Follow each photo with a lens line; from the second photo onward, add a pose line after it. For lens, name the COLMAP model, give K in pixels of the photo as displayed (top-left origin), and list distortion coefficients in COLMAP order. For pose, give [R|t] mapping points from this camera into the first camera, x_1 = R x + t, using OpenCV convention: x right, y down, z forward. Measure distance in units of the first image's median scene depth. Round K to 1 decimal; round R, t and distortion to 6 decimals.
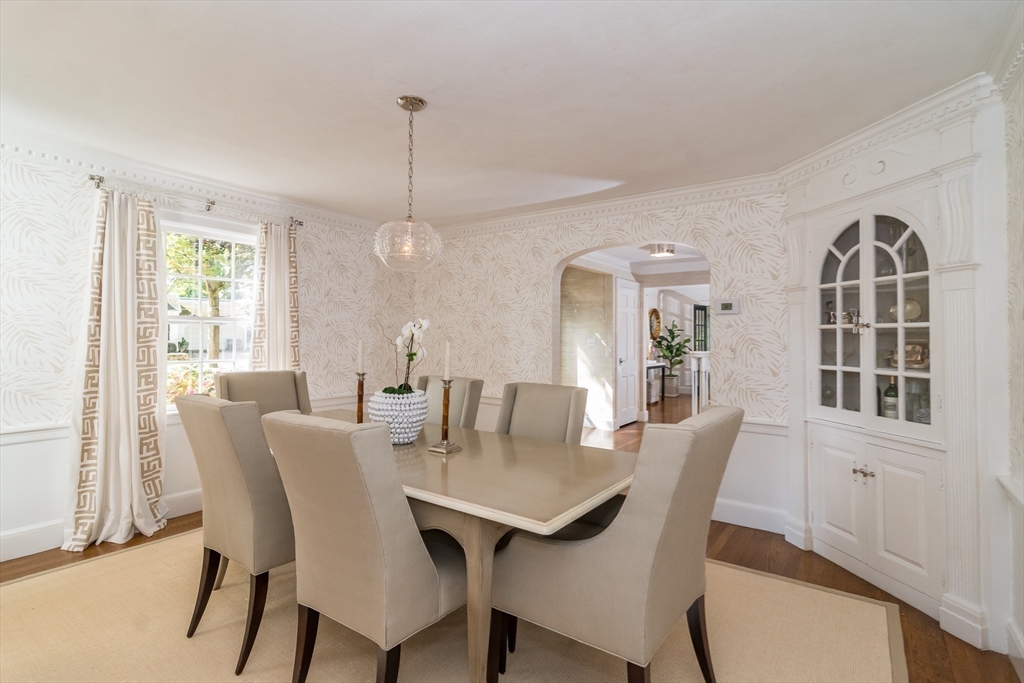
lens RADIAL K [[494.7, 0, 511.3], [0, 494.7, 339.7], [0, 0, 1]] dist [-0.000248, -0.000107]
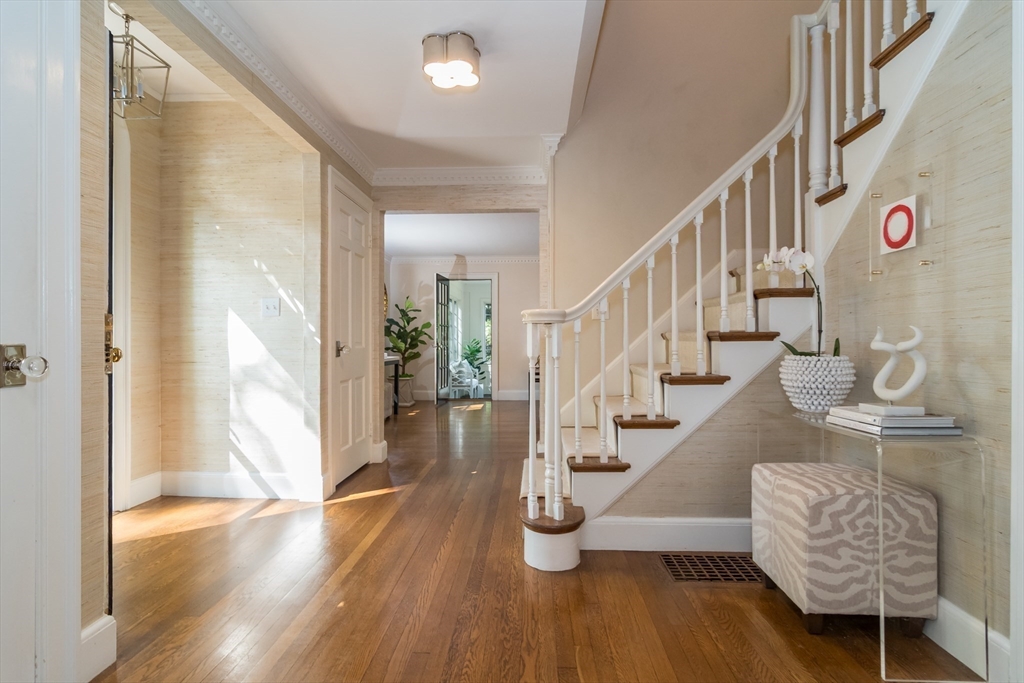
lens RADIAL K [[494.7, 0, 511.2], [0, 494.7, 341.4], [0, 0, 1]] dist [-0.000248, -0.000107]
pose [[0.833239, -0.003127, 0.552904, 0.064469], [0.005054, 0.999985, -0.001960, 0.026627], [-0.552889, 0.004428, 0.833243, 0.340129]]
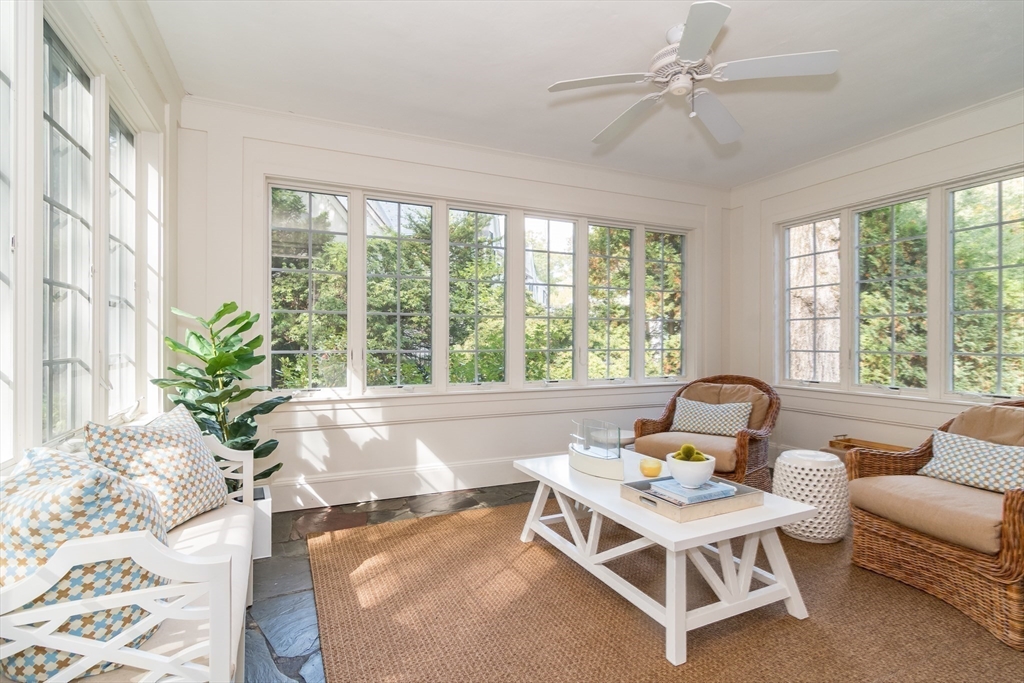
lens RADIAL K [[494.7, 0, 512.7], [0, 494.7, 341.5], [0, 0, 1]] dist [-0.000248, -0.000107]
pose [[0.486127, -0.002293, 0.873885, 0.310053], [-0.000233, 0.999996, 0.002753, 0.032328], [-0.873888, -0.001542, 0.486125, 0.788128]]
